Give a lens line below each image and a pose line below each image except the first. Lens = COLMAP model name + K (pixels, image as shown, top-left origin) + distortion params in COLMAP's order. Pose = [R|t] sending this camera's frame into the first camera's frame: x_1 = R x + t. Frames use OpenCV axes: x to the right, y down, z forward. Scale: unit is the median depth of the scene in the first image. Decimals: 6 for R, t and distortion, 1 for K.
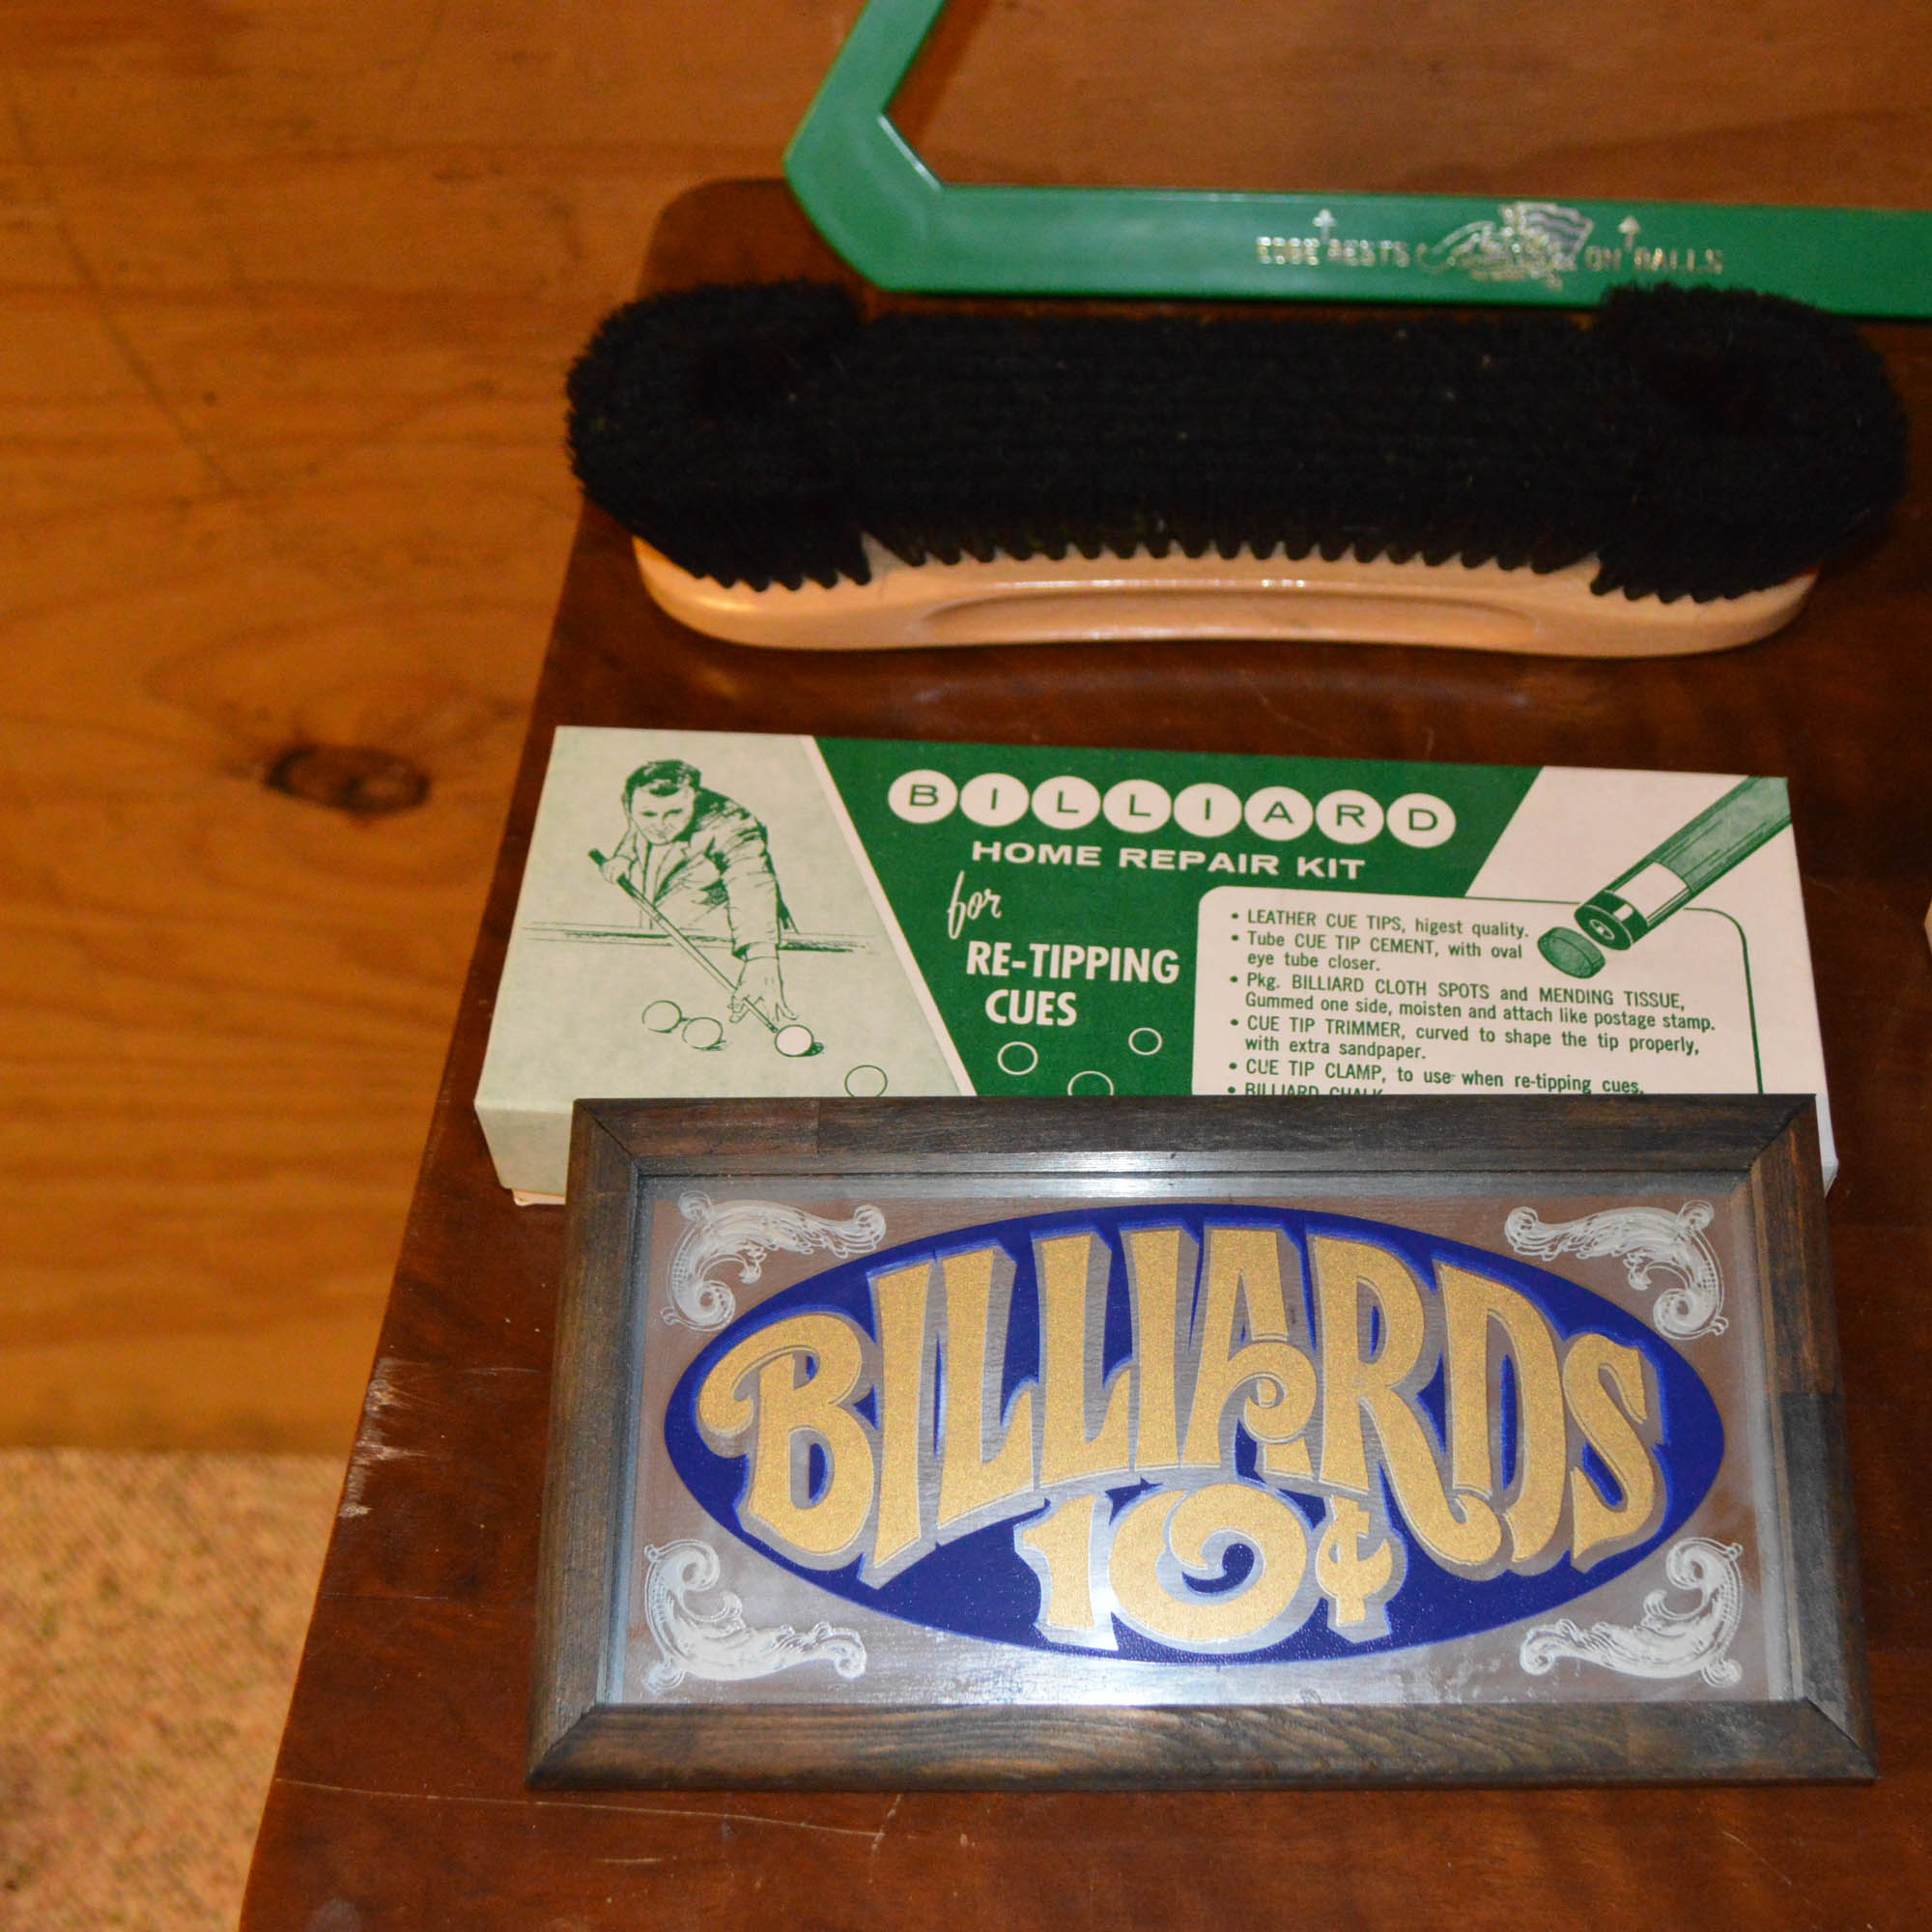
lens RADIAL K [[2704.3, 0, 966.0], [0, 2704.3, 966.0], [0, 0, 1]] dist [-0.058079, -0.022463]
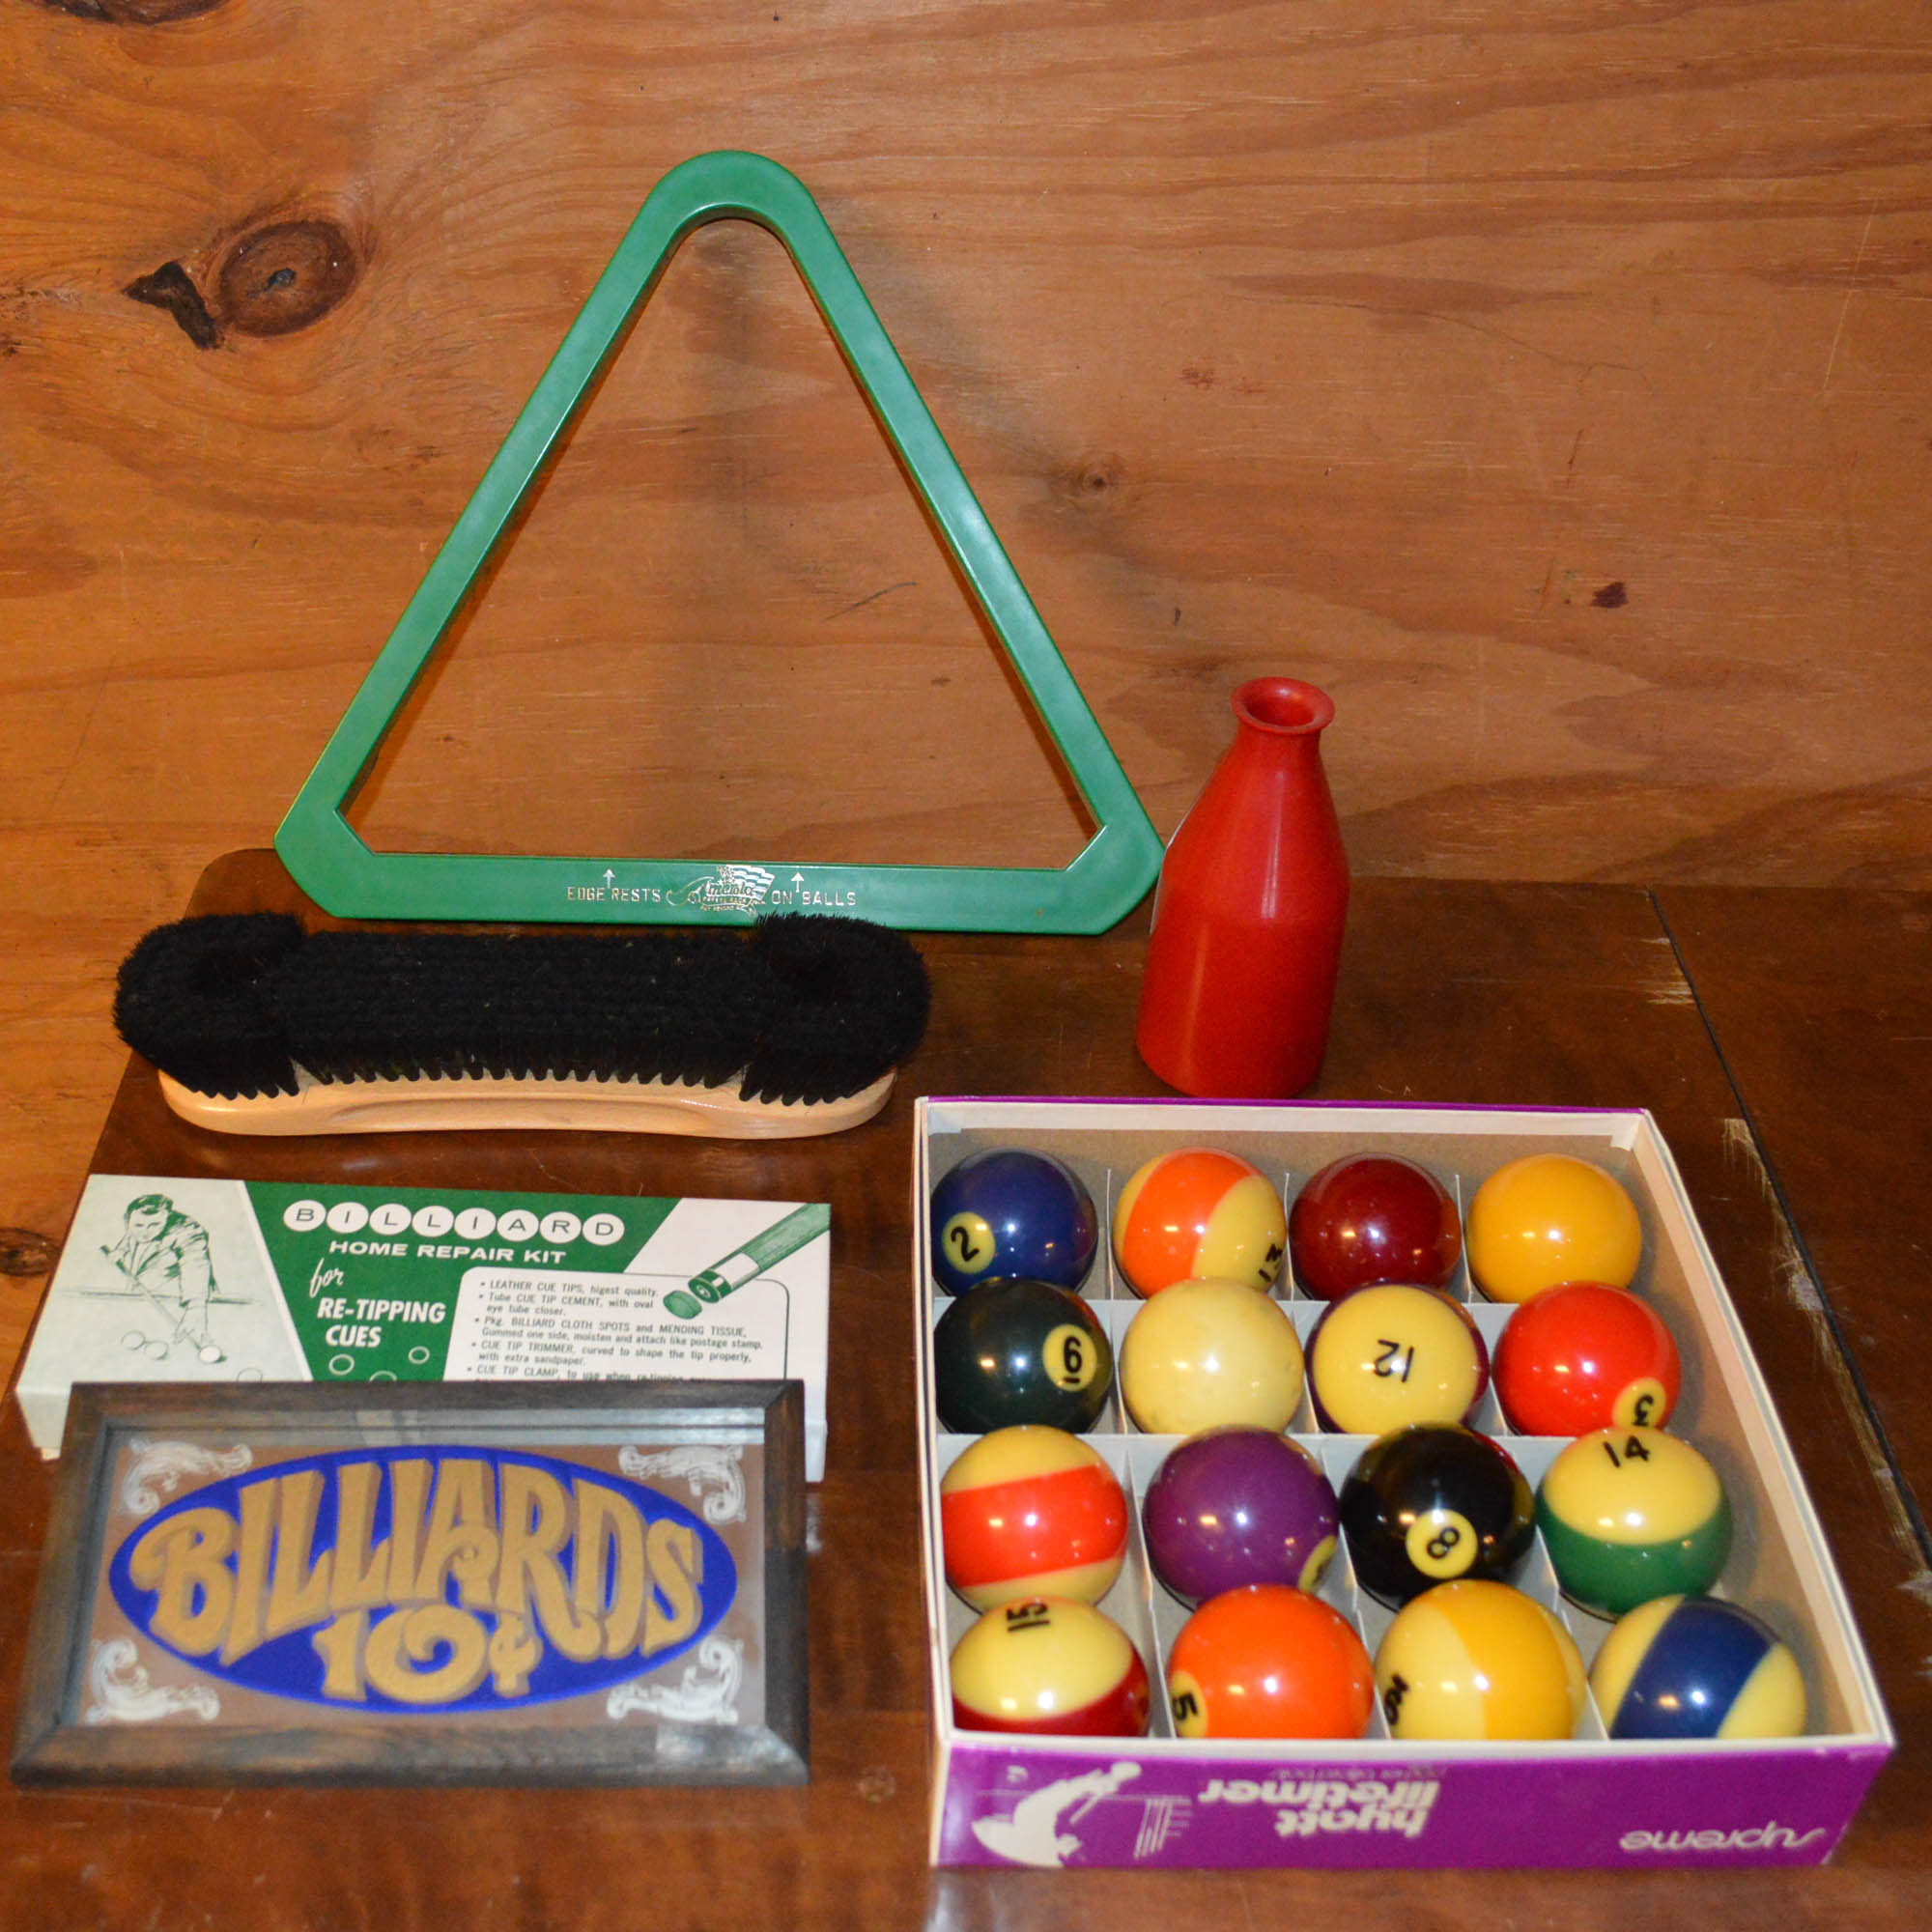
lens RADIAL K [[2412.1, 0, 728.6], [0, 2412.1, 927.0], [0, 0, 1]] dist [-0.075507, -0.032450]
pose [[0.999655, 0.000900, 0.026261, 0.213402], [0.005365, 0.971364, -0.237534, 0.121919], [-0.025723, 0.237593, 0.971024, -0.503359]]
